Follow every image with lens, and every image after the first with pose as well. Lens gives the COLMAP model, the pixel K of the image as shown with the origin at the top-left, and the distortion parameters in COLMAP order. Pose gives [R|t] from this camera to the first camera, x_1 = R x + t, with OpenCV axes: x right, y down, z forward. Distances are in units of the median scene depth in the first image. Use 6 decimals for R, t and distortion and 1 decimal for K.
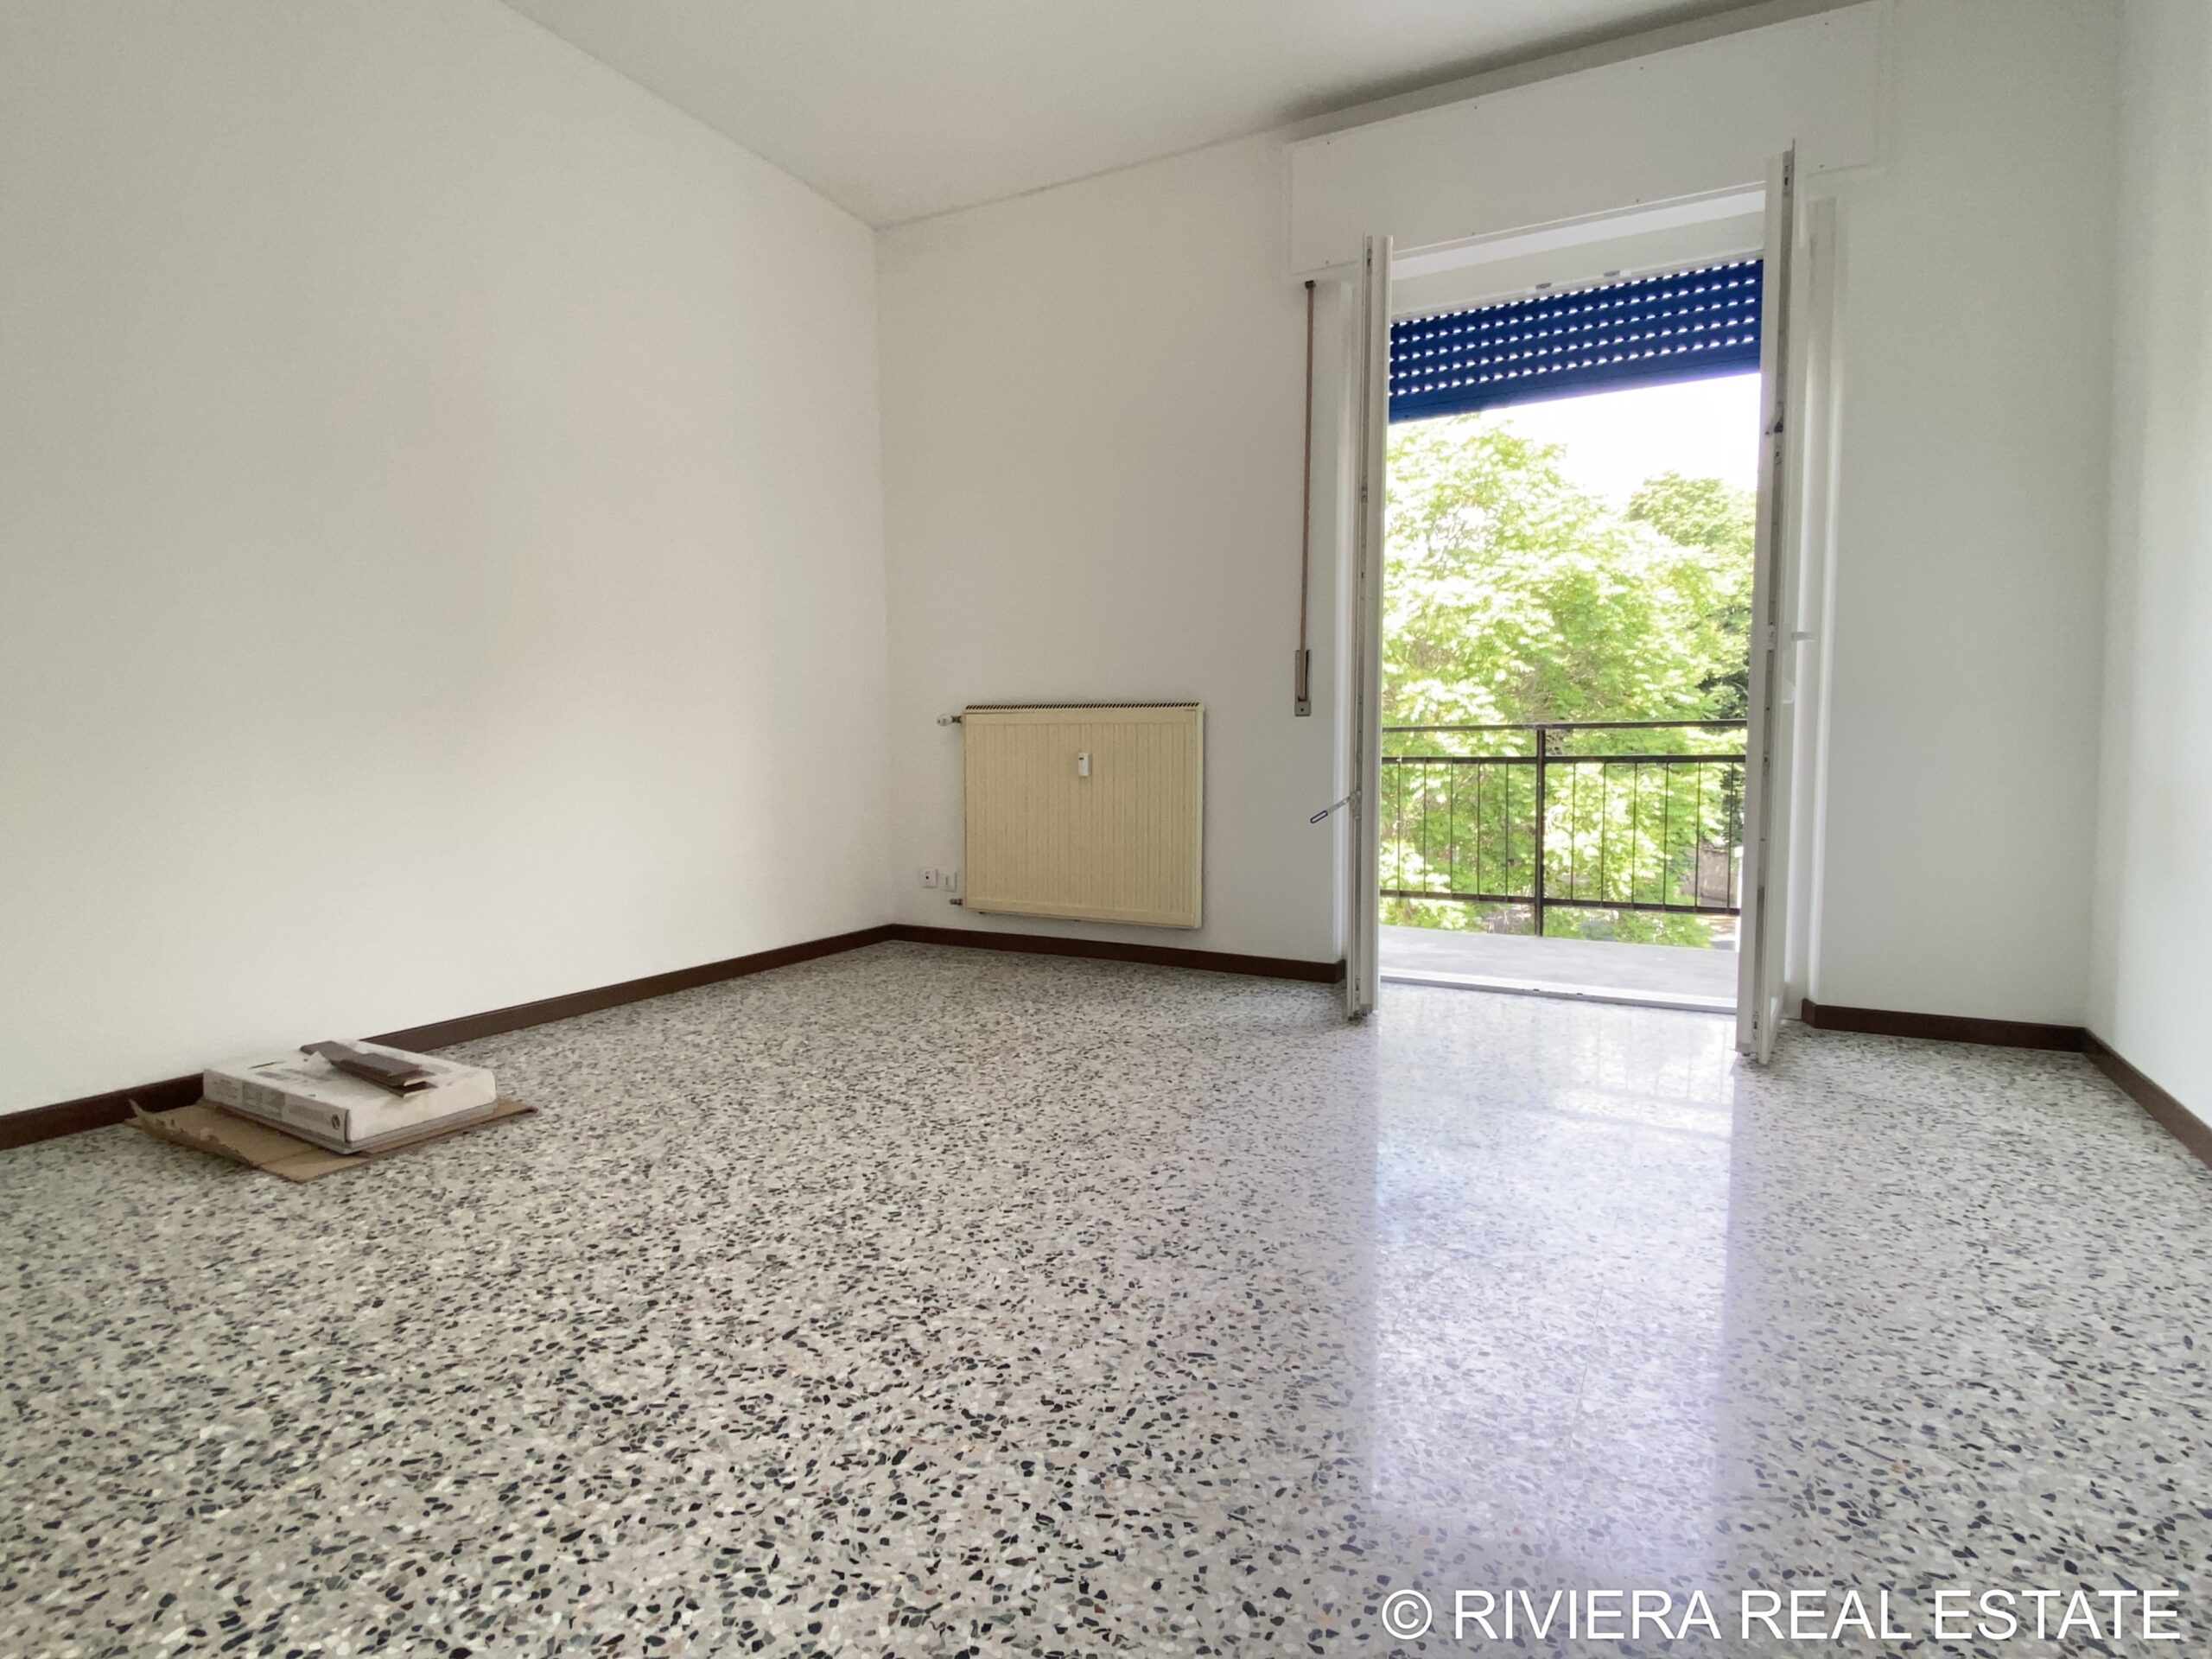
lens RADIAL K [[1191.5, 0, 1101.2], [0, 1191.5, 852.7], [0, 0, 1]] dist [0.095918, -0.071087]
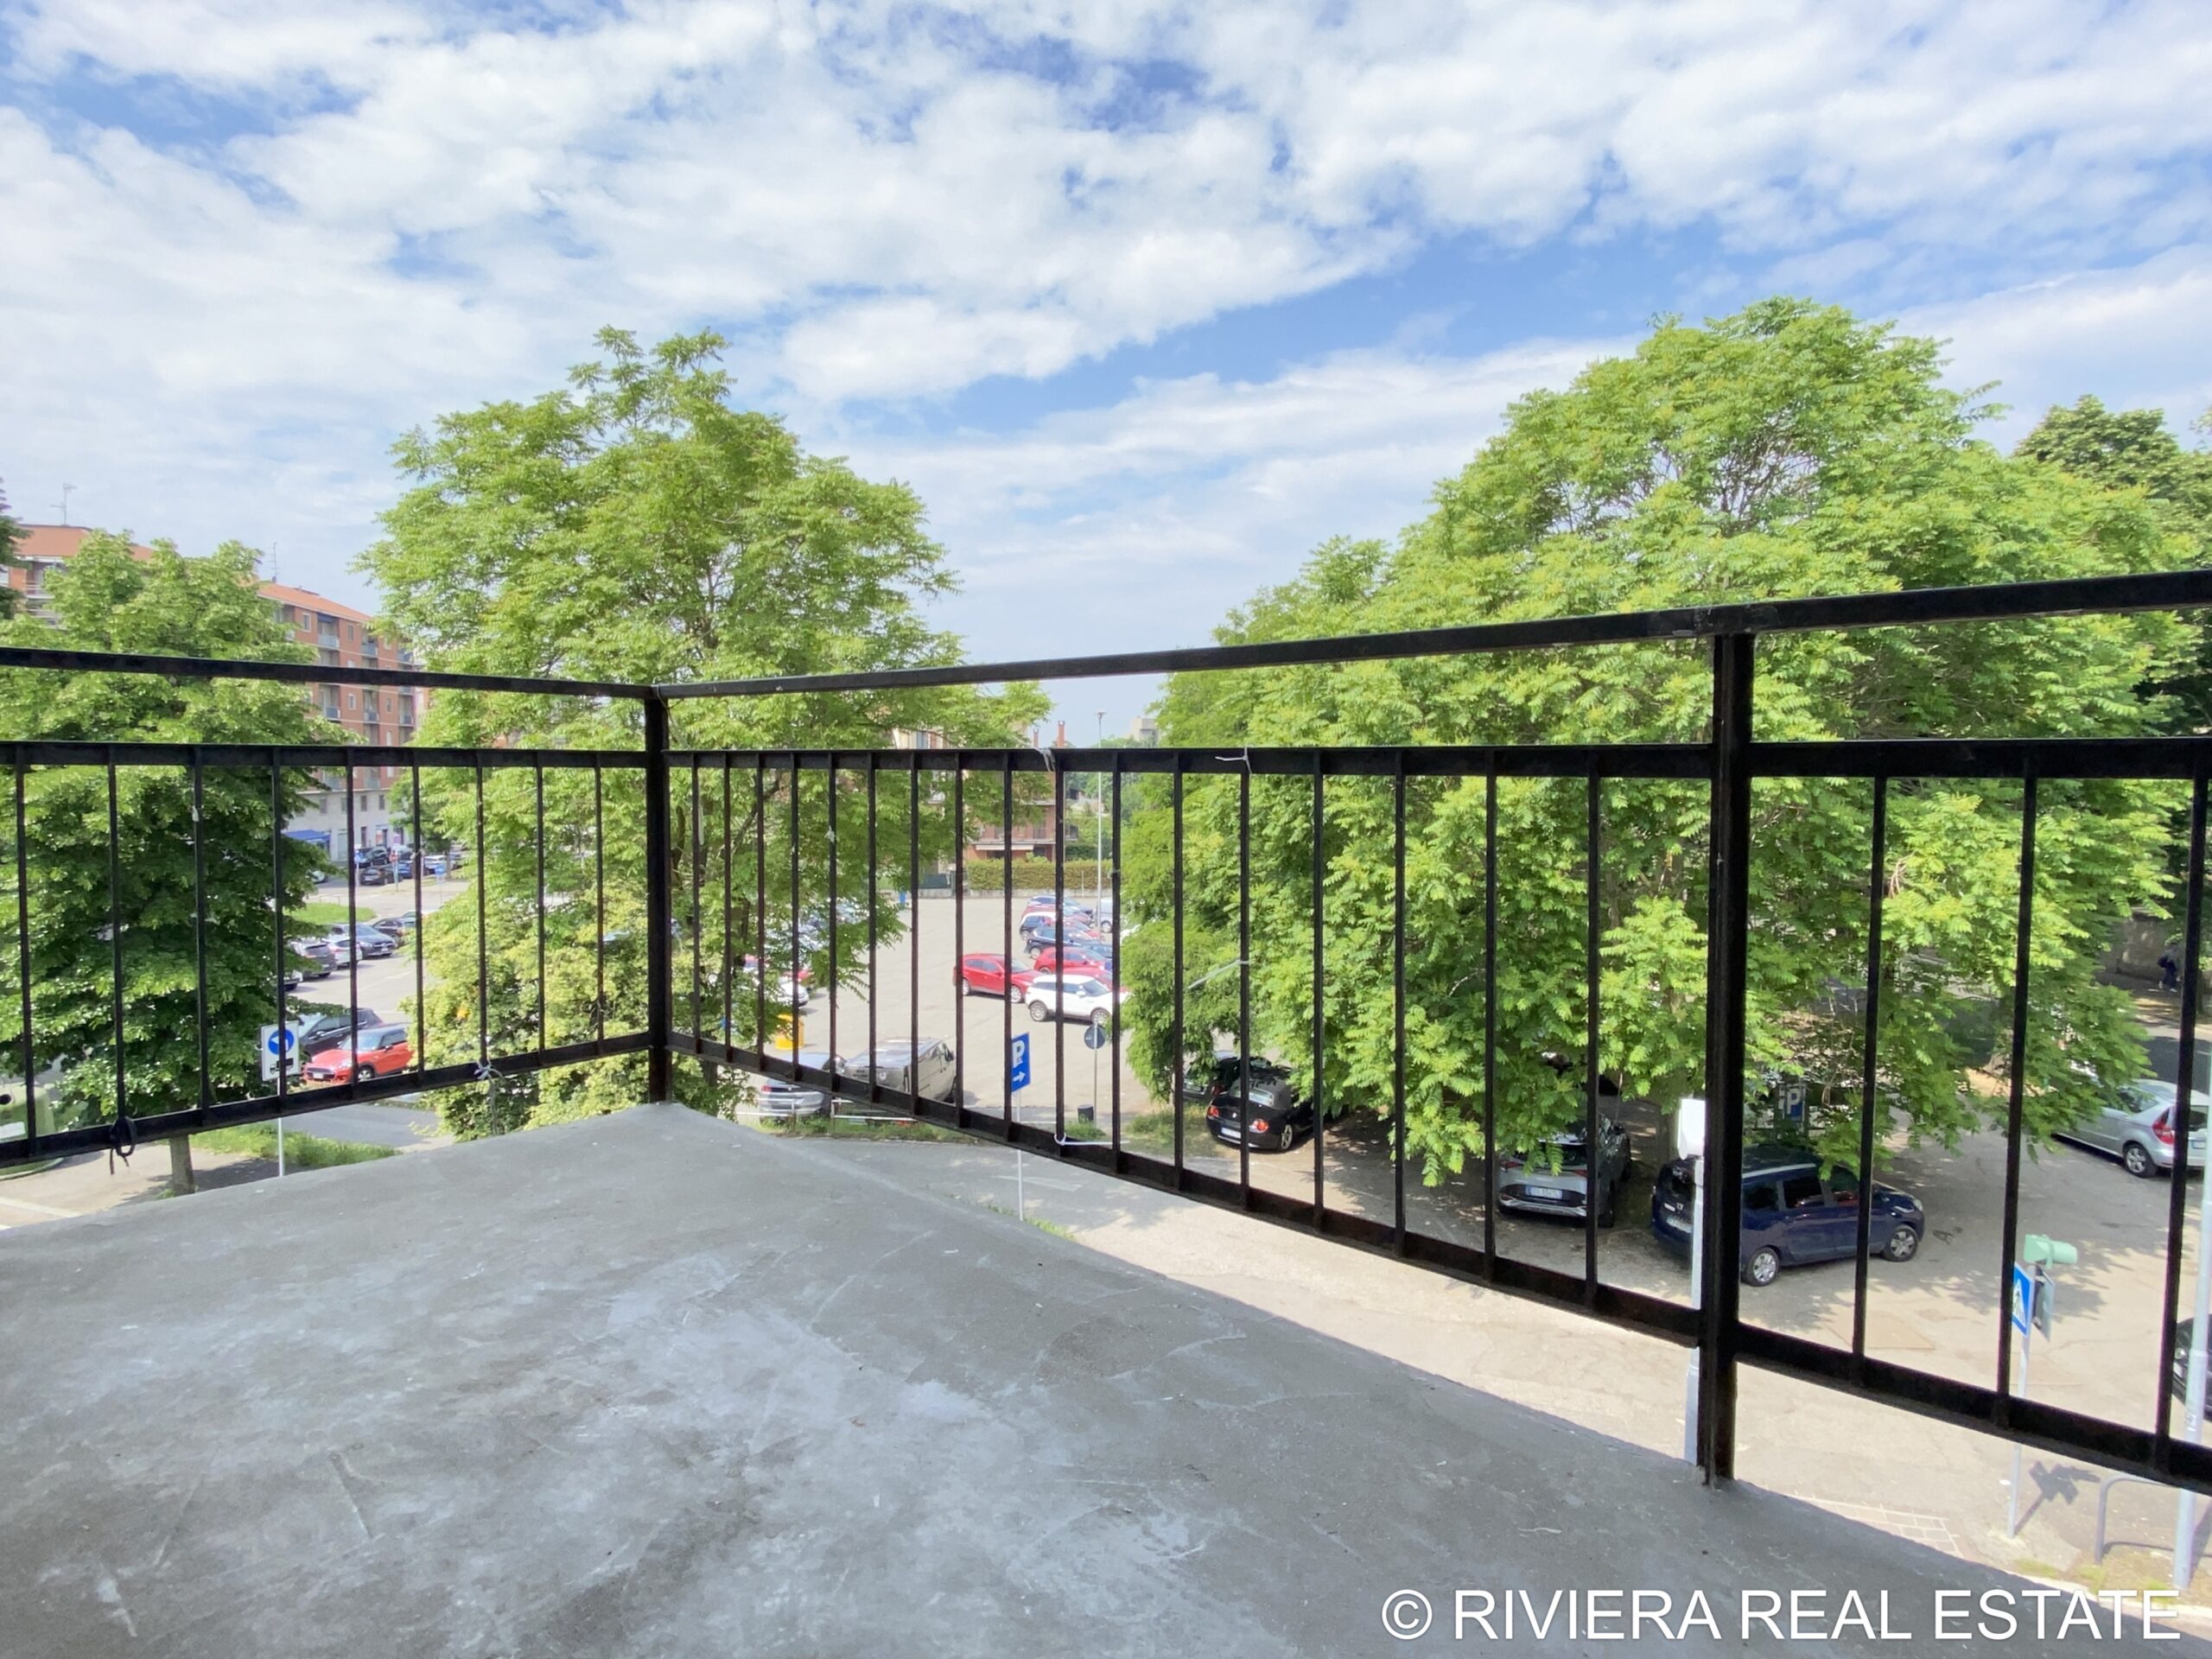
lens RADIAL K [[1197.8, 0, 1106.0], [0, 1197.8, 829.5], [0, 0, 1]] dist [0.045885, -0.047536]
pose [[0.971303, 0.031259, -0.235782, 0.095035], [-0.038956, 0.998847, -0.028054, -0.017124], [0.234633, 0.036434, 0.971401, 0.216962]]
